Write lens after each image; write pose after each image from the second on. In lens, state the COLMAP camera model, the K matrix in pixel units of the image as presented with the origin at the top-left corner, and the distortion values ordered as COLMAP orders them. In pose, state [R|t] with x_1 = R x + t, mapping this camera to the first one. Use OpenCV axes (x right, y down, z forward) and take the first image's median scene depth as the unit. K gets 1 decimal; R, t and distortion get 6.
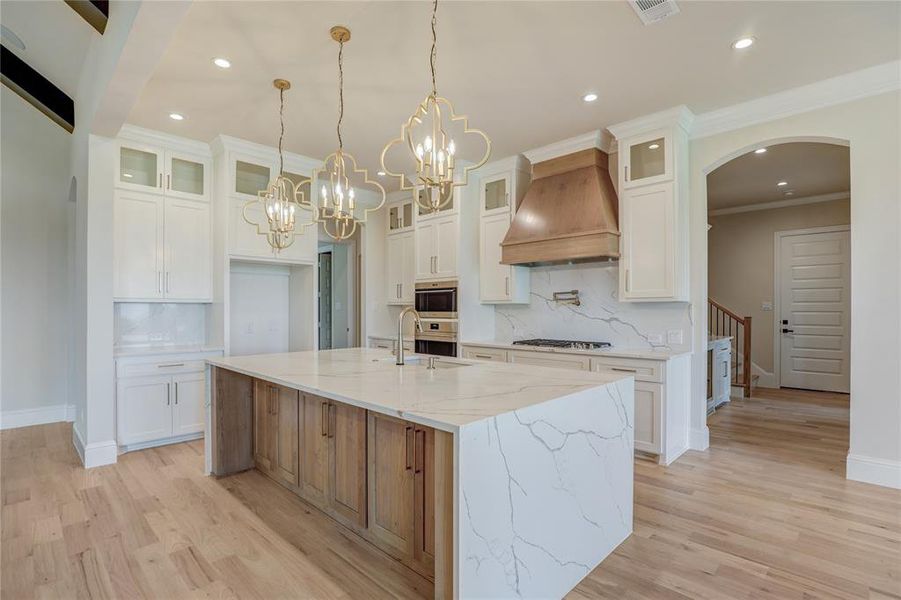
lens RADIAL K [[428.1, 0, 453.3], [0, 428.1, 308.0], [0, 0, 1]] dist [-0.019878, 0.002092]
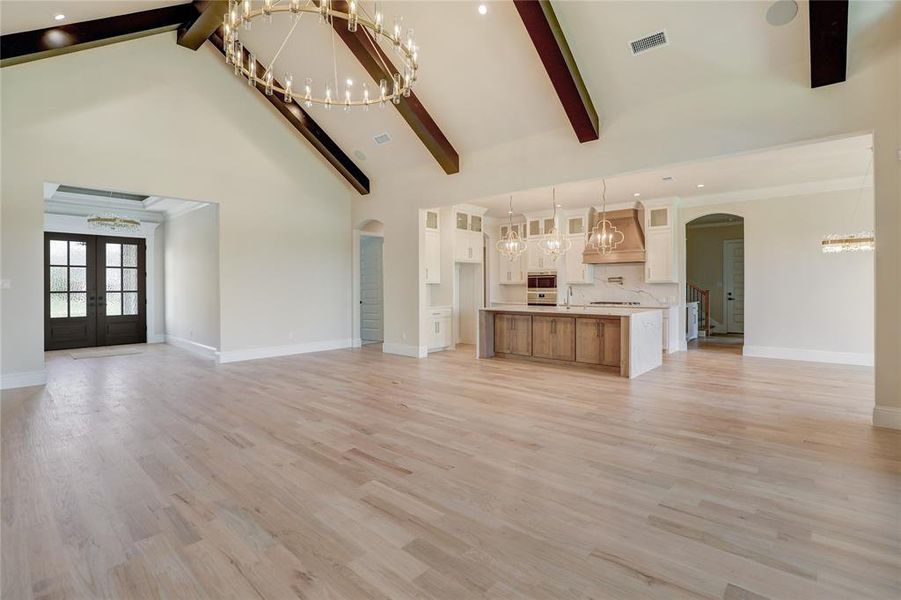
lens RADIAL K [[428.1, 0, 450.9], [0, 428.1, 283.1], [0, 0, 1]] dist [-0.019878, 0.002092]
pose [[0.998974, -0.000518, 0.045284, -0.568339], [0.000801, 0.999980, -0.006240, -0.000605], [-0.045280, 0.006270, 0.998955, -0.906762]]
